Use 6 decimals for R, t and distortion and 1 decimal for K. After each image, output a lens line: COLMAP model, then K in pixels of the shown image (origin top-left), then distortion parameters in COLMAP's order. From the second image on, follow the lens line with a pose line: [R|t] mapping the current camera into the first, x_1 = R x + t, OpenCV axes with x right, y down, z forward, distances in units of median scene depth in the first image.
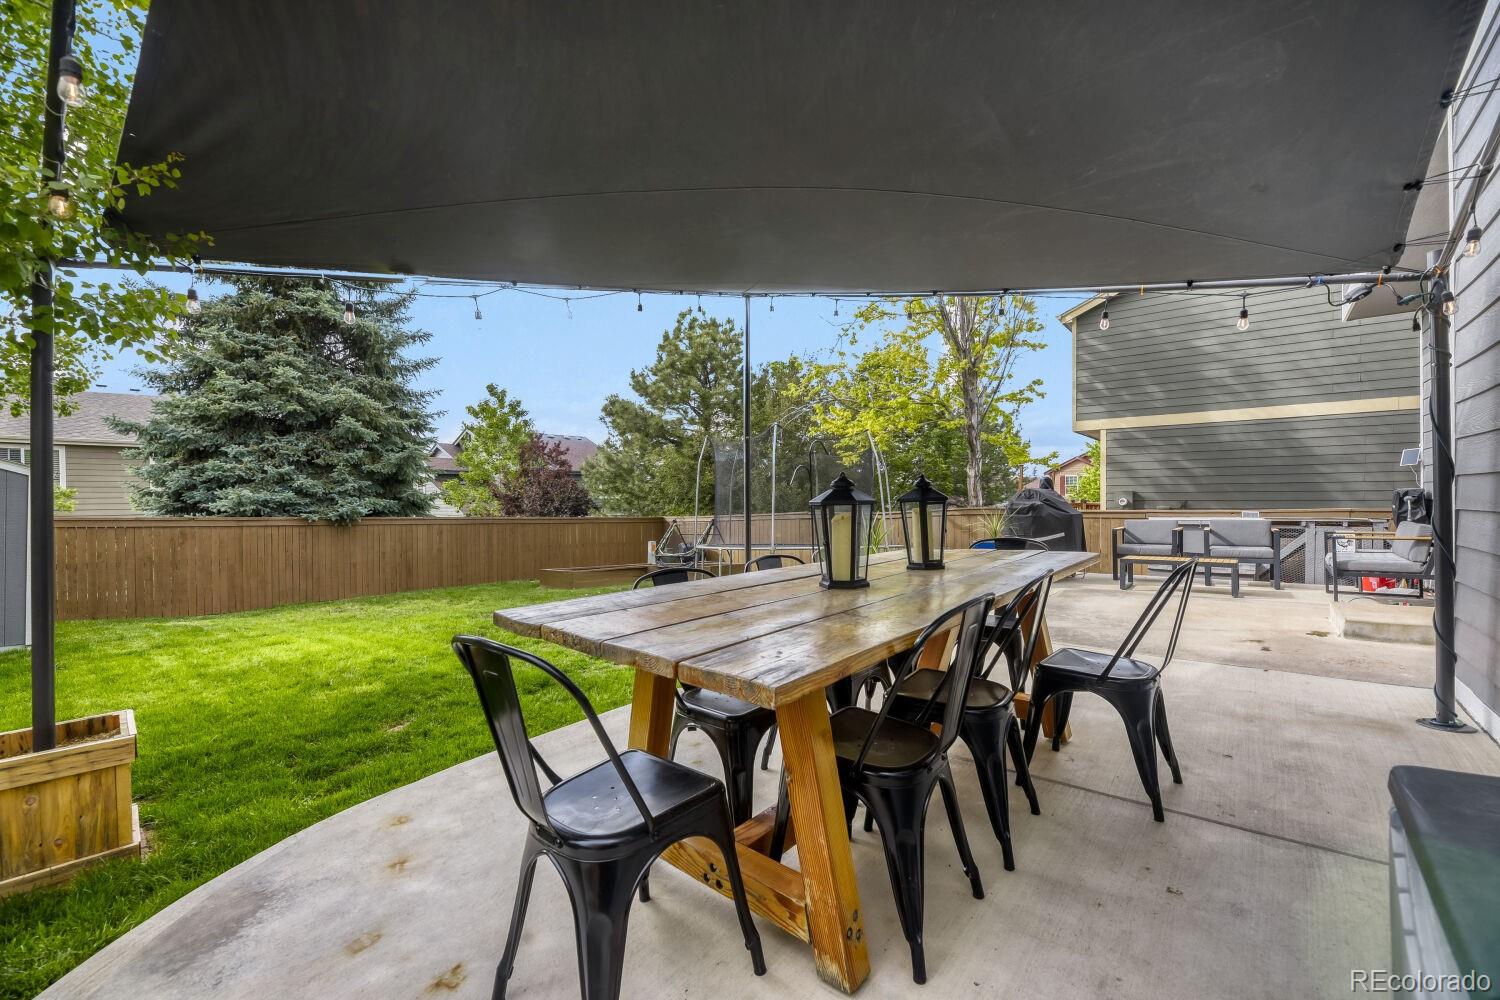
lens RADIAL K [[601.6, 0, 735.1], [0, 601.6, 497.1], [0, 0, 1]] dist [0.003673, 0.000018]
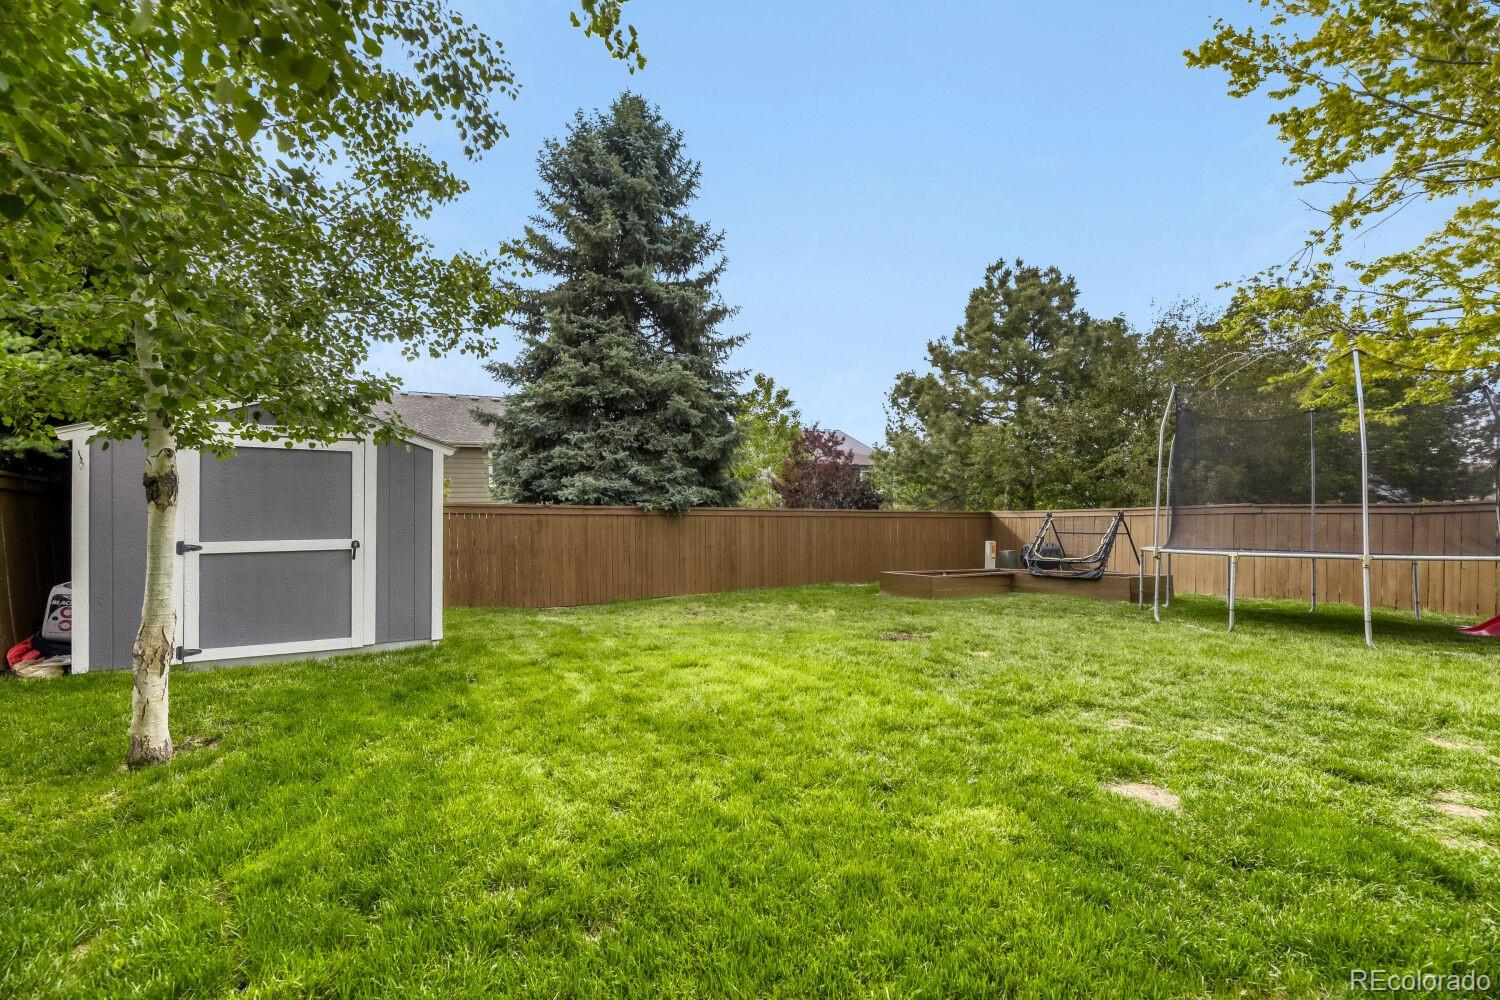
lens RADIAL K [[601.6, 0, 735.1], [0, 601.6, 497.1], [0, 0, 1]] dist [0.003673, 0.000018]
pose [[0.939128, -0.003215, -0.343552, -0.250707], [0.003628, 0.999993, 0.000561, 0.018179], [0.343547, -0.001773, 0.939134, 0.177707]]
